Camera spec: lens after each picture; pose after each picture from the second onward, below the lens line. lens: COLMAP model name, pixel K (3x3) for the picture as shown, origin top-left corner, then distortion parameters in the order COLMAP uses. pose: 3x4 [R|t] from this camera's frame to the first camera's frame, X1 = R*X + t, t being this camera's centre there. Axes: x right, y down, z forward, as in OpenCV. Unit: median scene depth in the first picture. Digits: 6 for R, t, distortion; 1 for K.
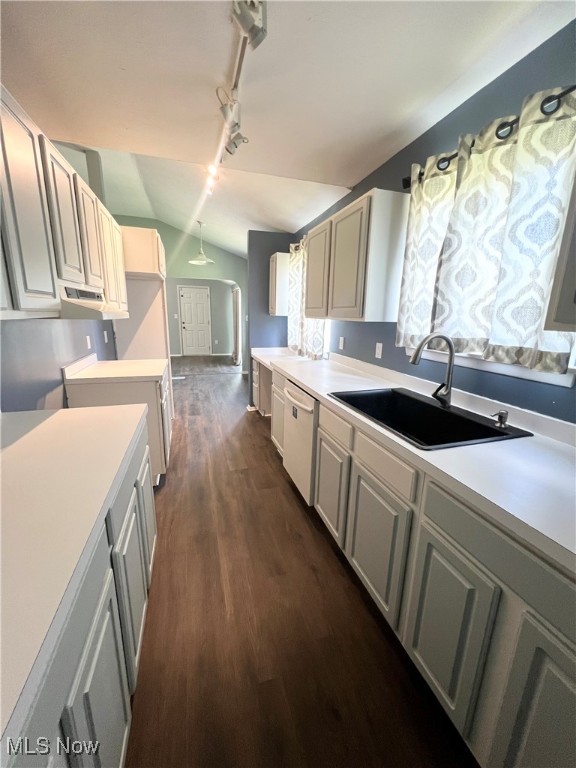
lens RADIAL K [[306.9, 0, 290.0], [0, 306.9, 387.1], [0, 0, 1]] dist [-0.001371, 0.000119]
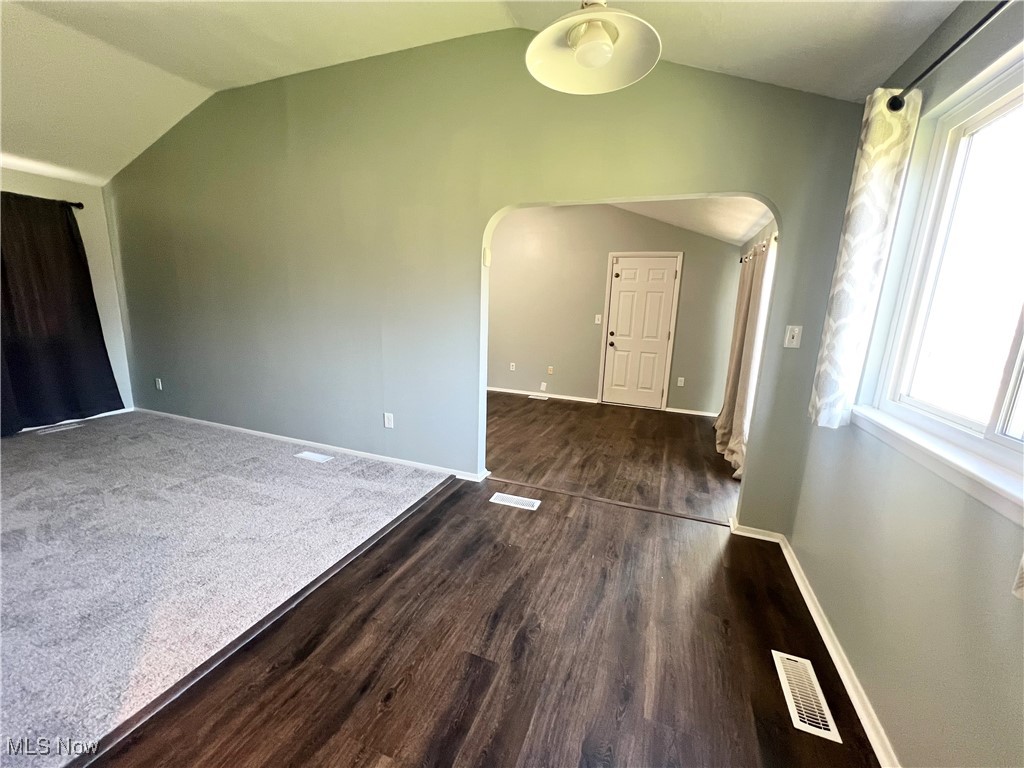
lens RADIAL K [[409.2, 0, 512.5], [0, 409.2, 386.7], [0, 0, 1]] dist [-0.001371, 0.000119]
pose [[0.779195, 0.122013, -0.614791, -0.076473], [-0.156032, 0.987751, -0.001726, -0.106288], [0.607049, 0.097272, 0.788688, 0.430974]]
